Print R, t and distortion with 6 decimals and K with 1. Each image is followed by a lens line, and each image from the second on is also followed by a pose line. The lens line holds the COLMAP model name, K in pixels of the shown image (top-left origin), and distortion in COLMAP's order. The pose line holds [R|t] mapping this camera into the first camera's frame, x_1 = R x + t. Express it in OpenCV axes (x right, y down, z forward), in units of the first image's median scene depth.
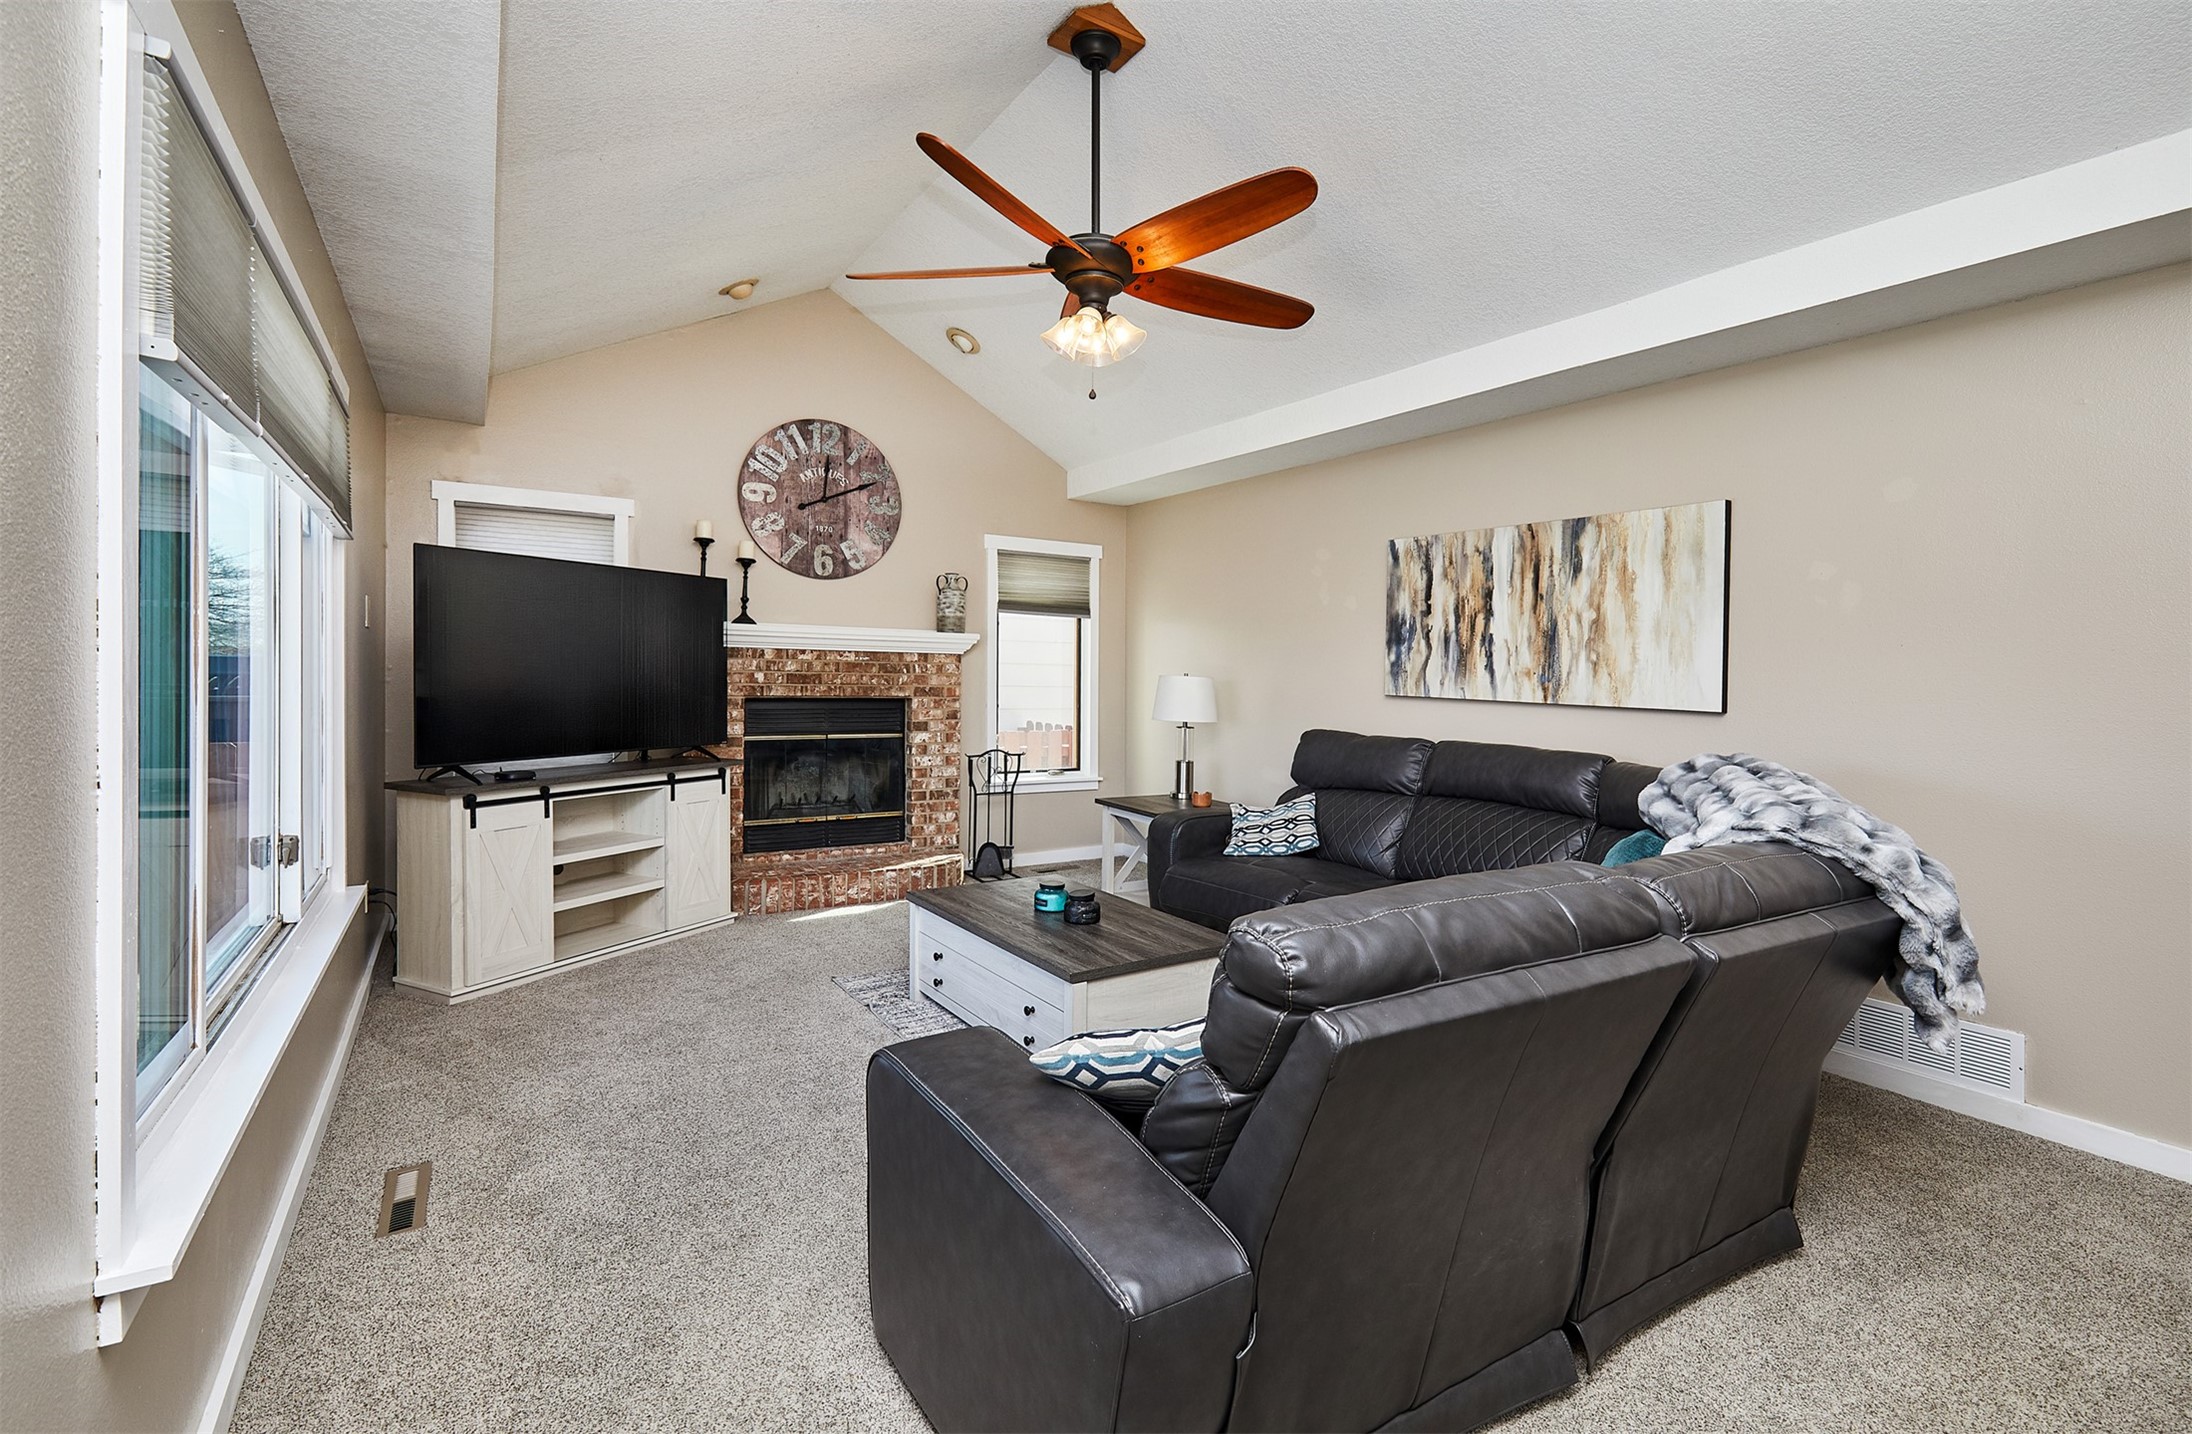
lens RADIAL K [[959.9, 0, 1101.2], [0, 959.9, 667.2], [0, 0, 1]] dist [0.000369, -0.000166]
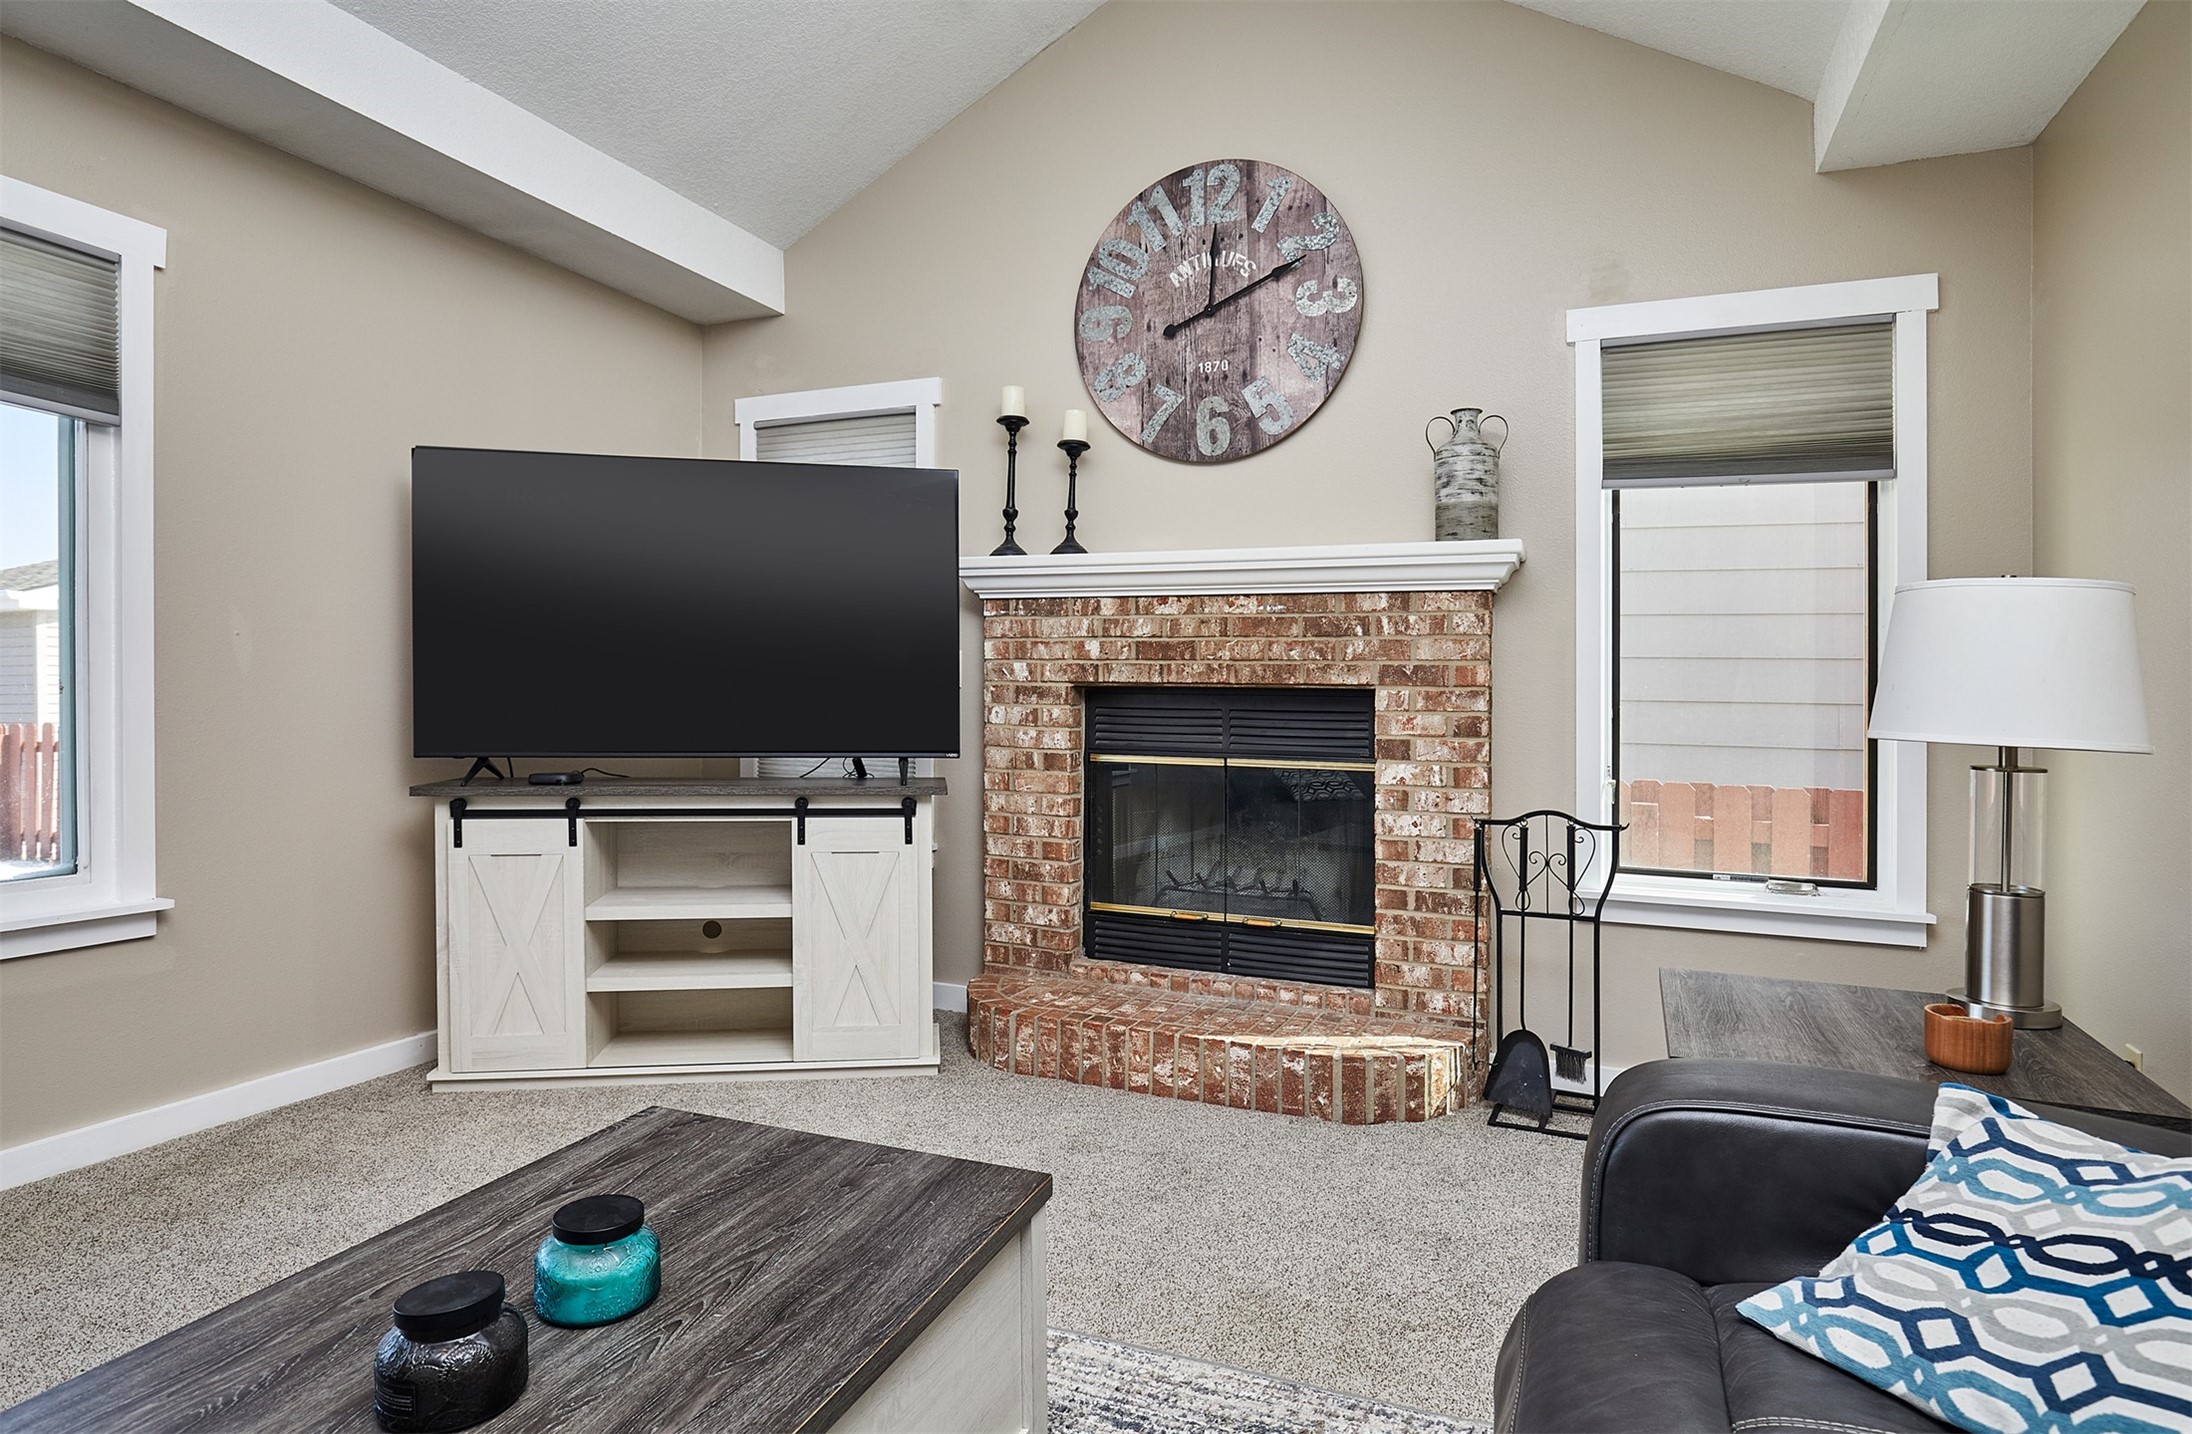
lens RADIAL K [[1194.2, 0, 1132.1], [0, 1194.2, 705.6], [0, 0, 1]] dist [-0.021504, -0.000024]
pose [[0.587483, -0.004385, -0.809225, 0.212278], [-0.000724, 0.999982, -0.005944, 0.045515], [0.809236, 0.004078, 0.587469, 0.577763]]
